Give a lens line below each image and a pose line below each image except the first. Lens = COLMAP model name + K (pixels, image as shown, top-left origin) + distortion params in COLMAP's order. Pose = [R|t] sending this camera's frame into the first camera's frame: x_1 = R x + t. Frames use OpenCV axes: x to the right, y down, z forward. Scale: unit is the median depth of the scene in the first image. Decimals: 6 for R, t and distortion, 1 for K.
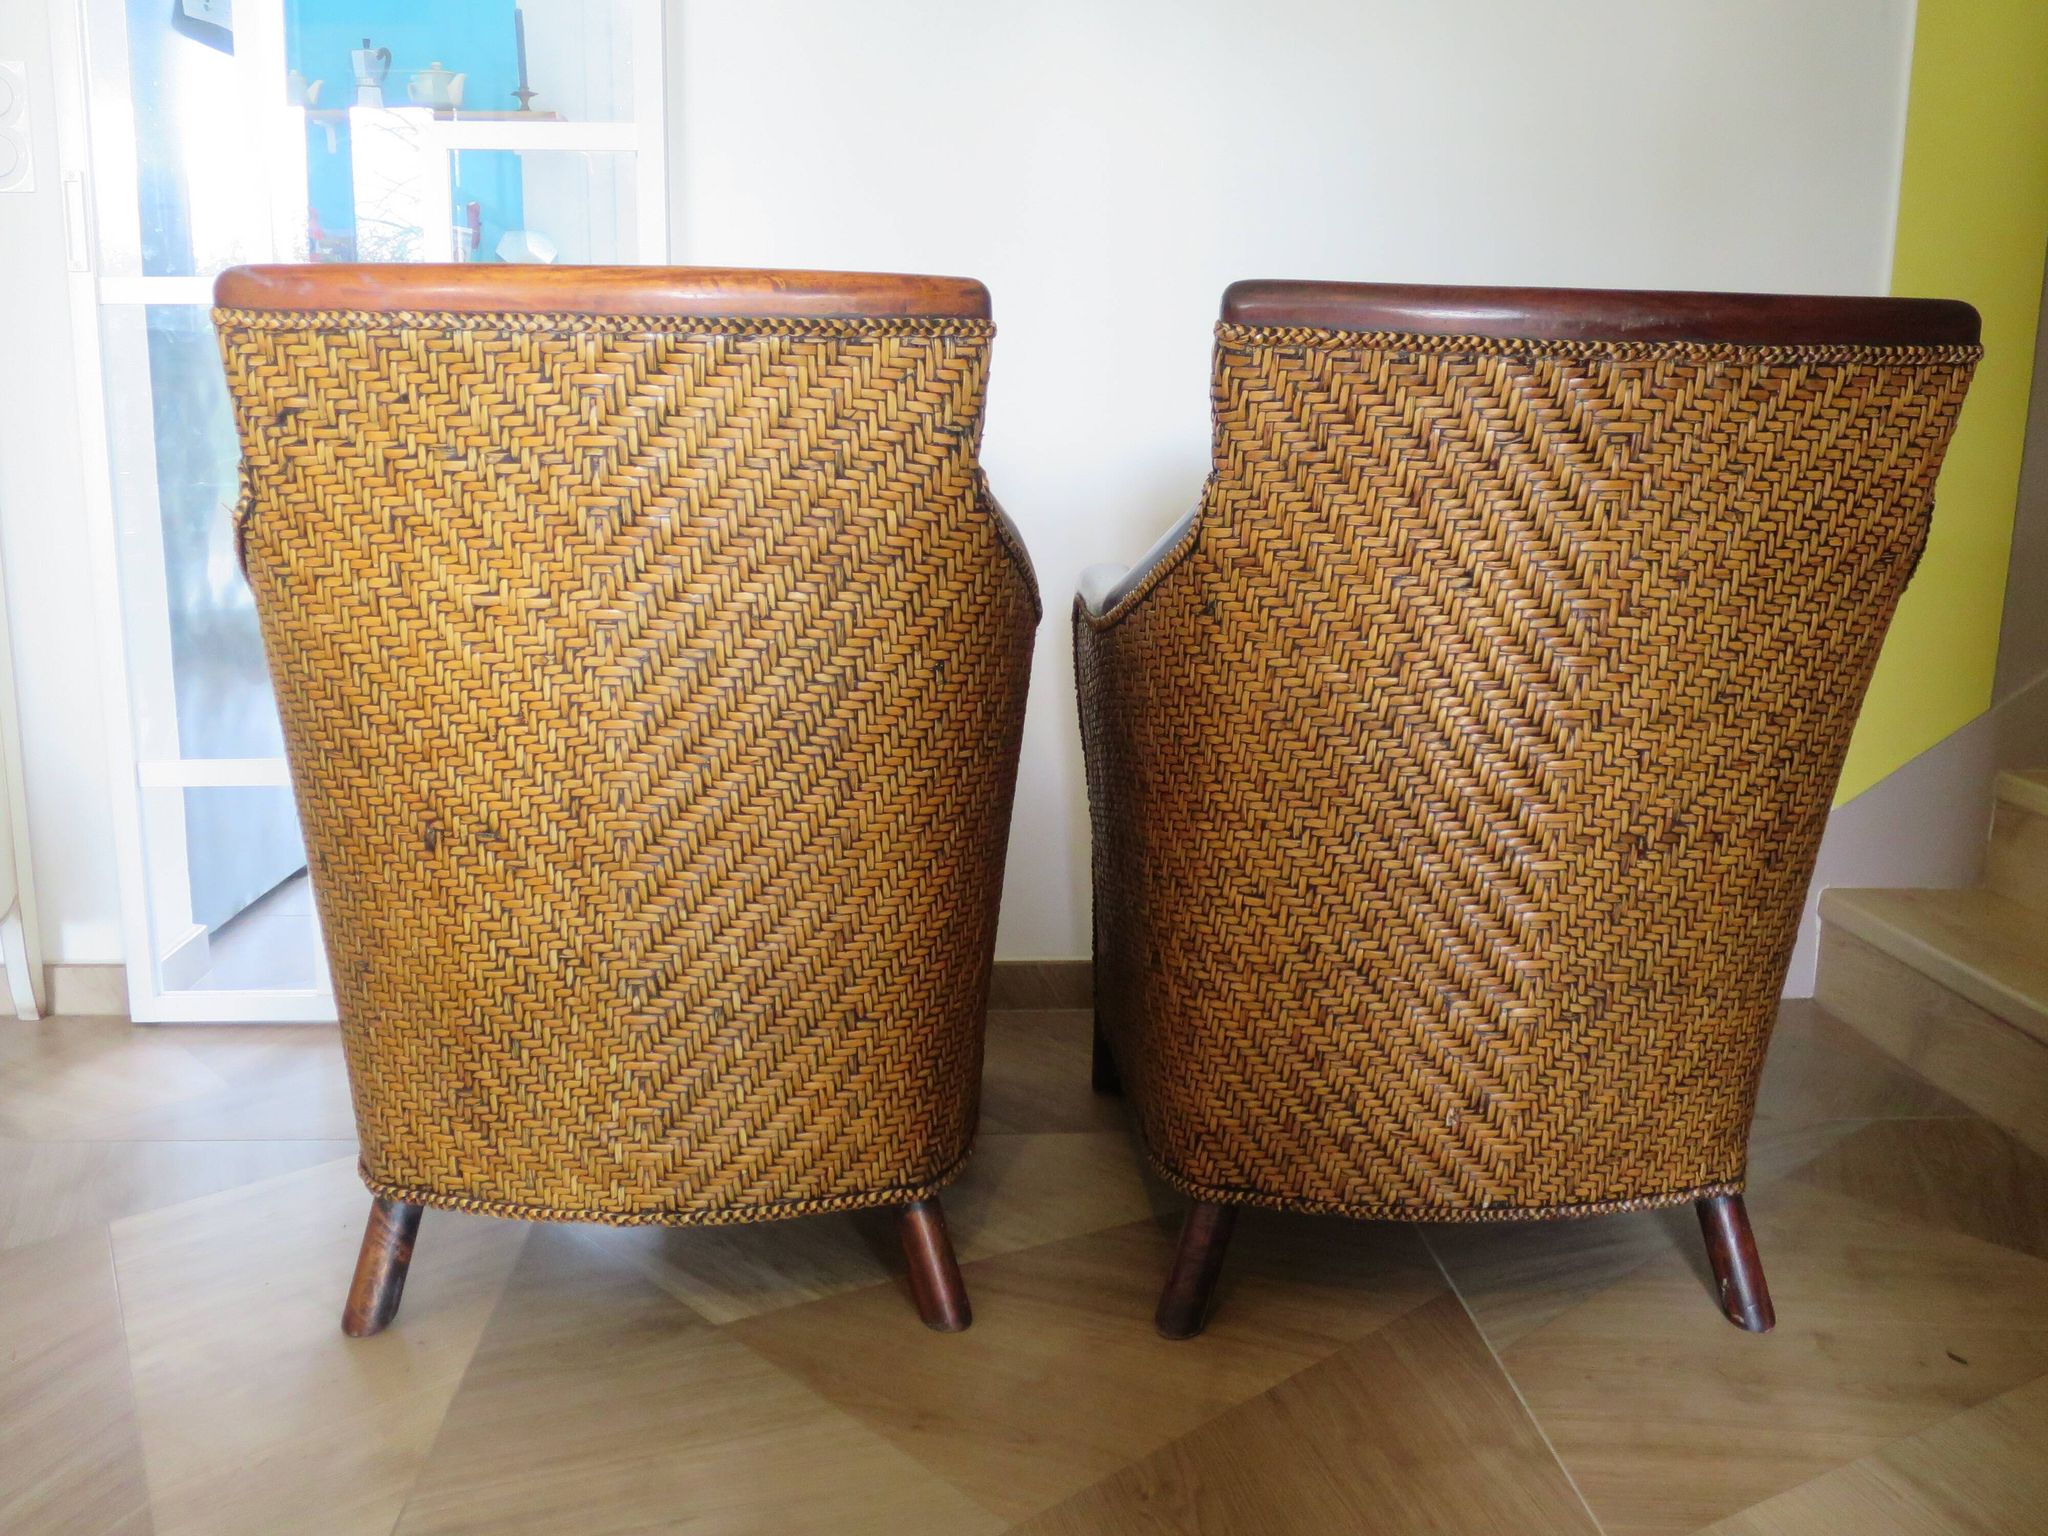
lens RADIAL K [[1797.4, 0, 1026.2], [0, 1797.4, 763.9], [0, 0, 1]] dist [-0.017344, -0.034217]
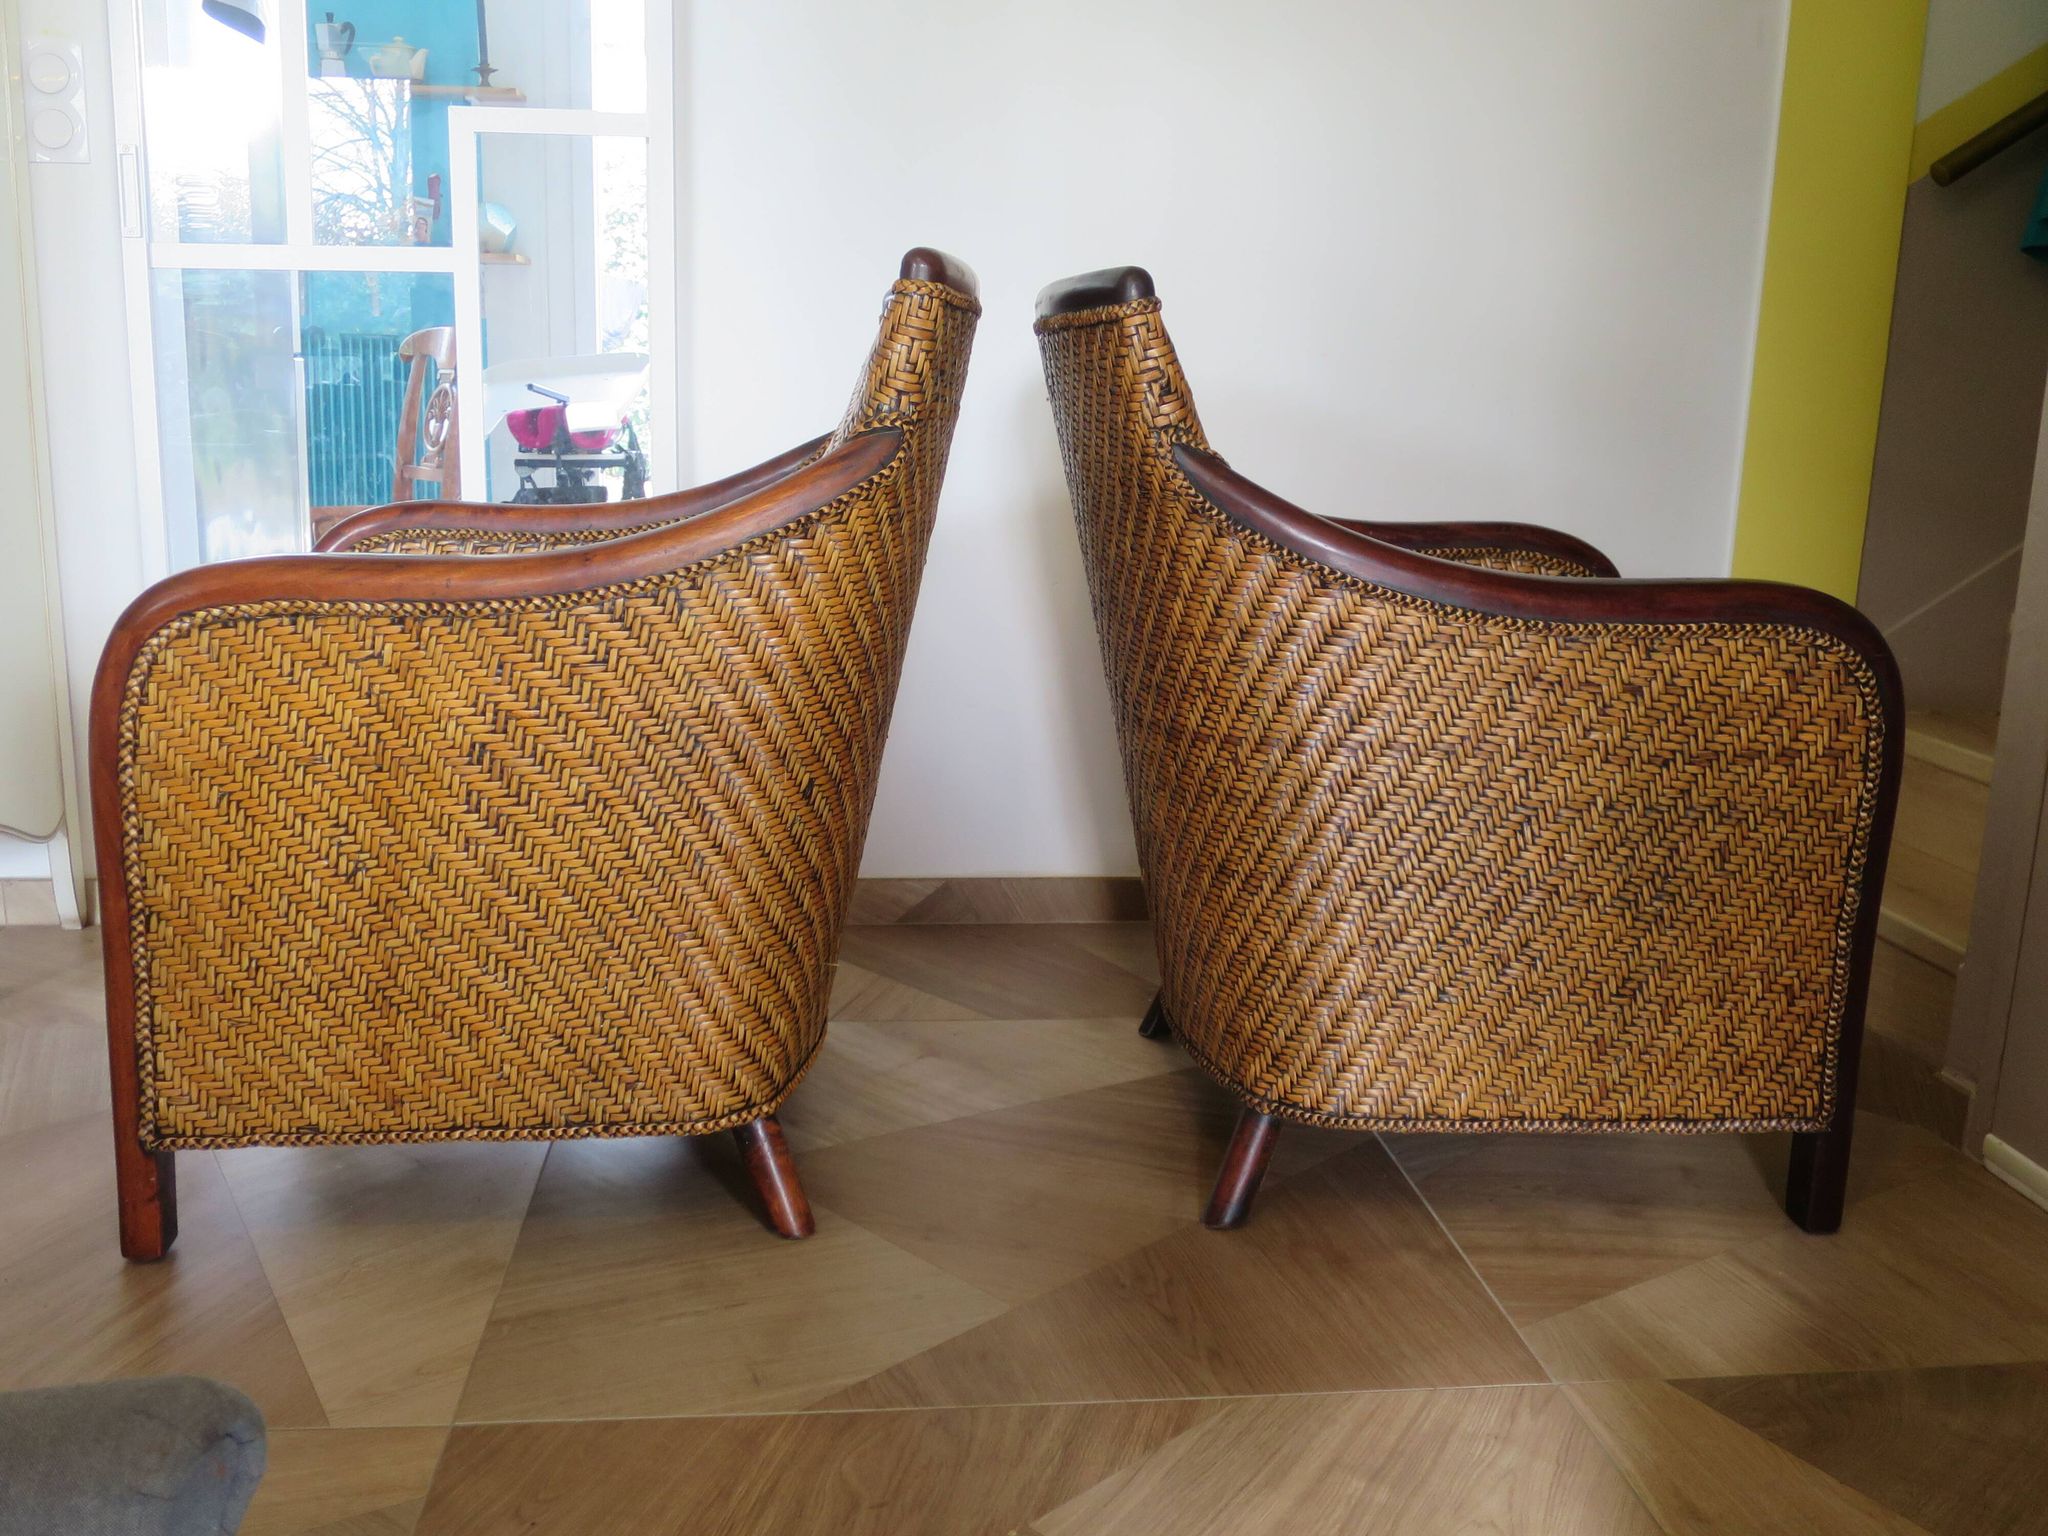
lens RADIAL K [[1808.9, 0, 1028.2], [0, 1808.9, 760.8], [0, 0, 1]] dist [-0.039611, -0.006155]
pose [[0.998841, 0.005281, 0.047837, -0.053739], [-0.005729, 0.999941, 0.009235, 0.047026], [-0.047786, -0.009498, 0.998812, -0.184829]]
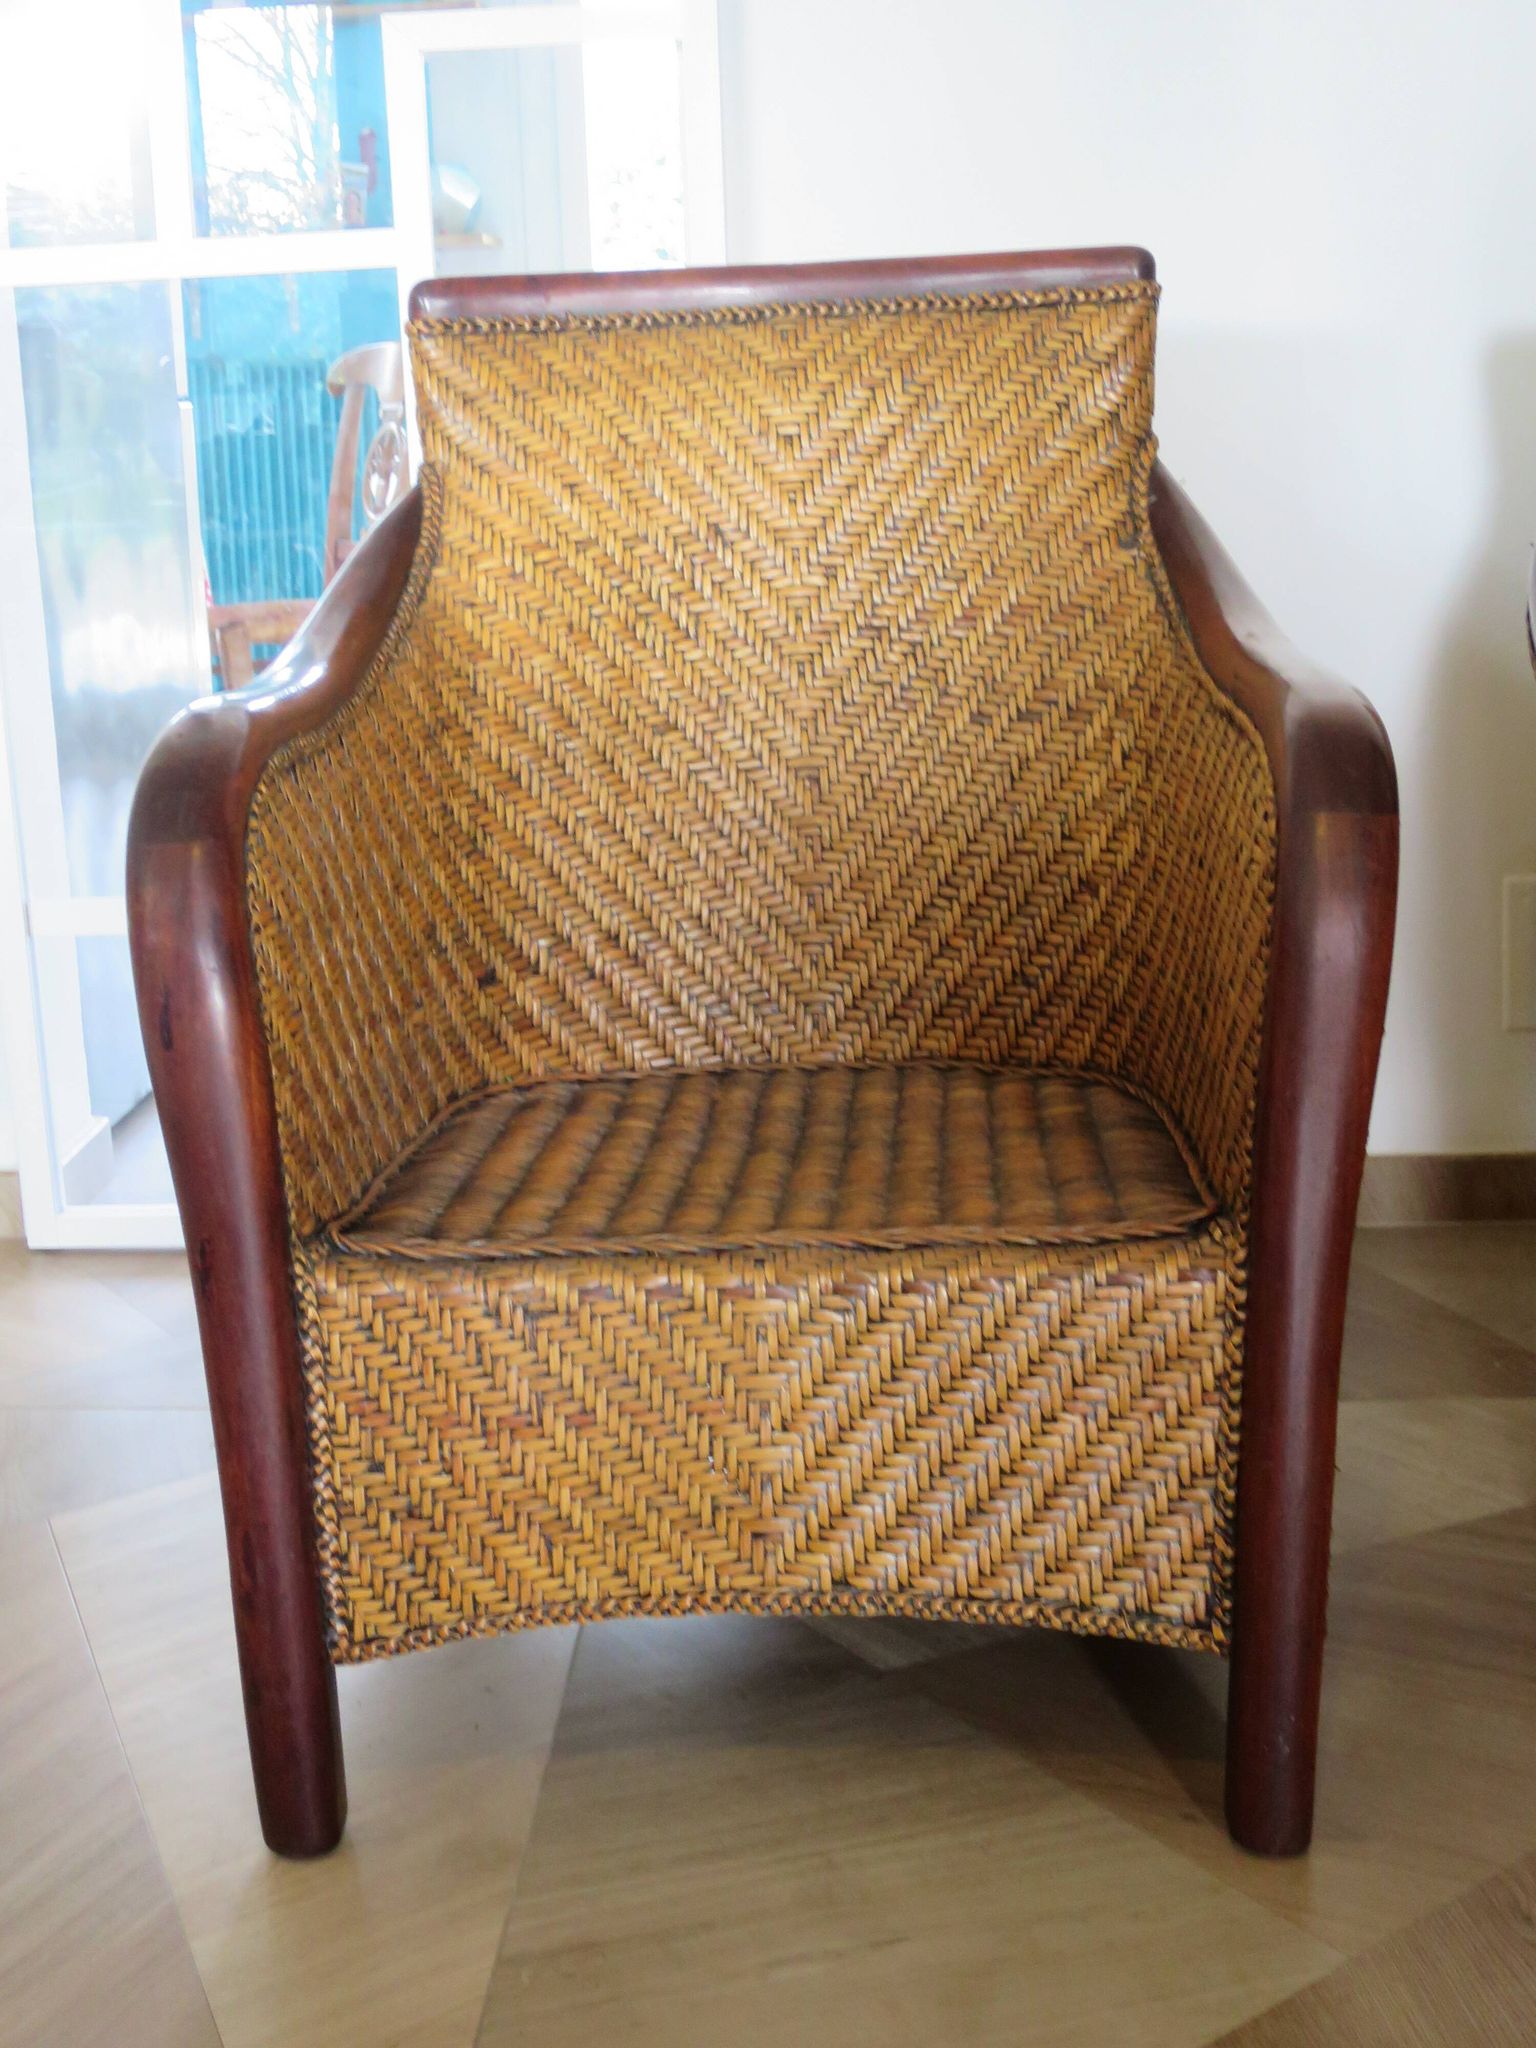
lens RADIAL K [[2463.0, 0, 775.8], [0, 2463.0, 1009.4], [0, 0, 1]] dist [-0.101015, 0.000000]
pose [[0.993104, -0.012527, -0.116563, -0.110305], [0.018962, 0.998347, 0.054261, -0.009673], [0.115690, -0.056098, 0.991700, 0.034663]]
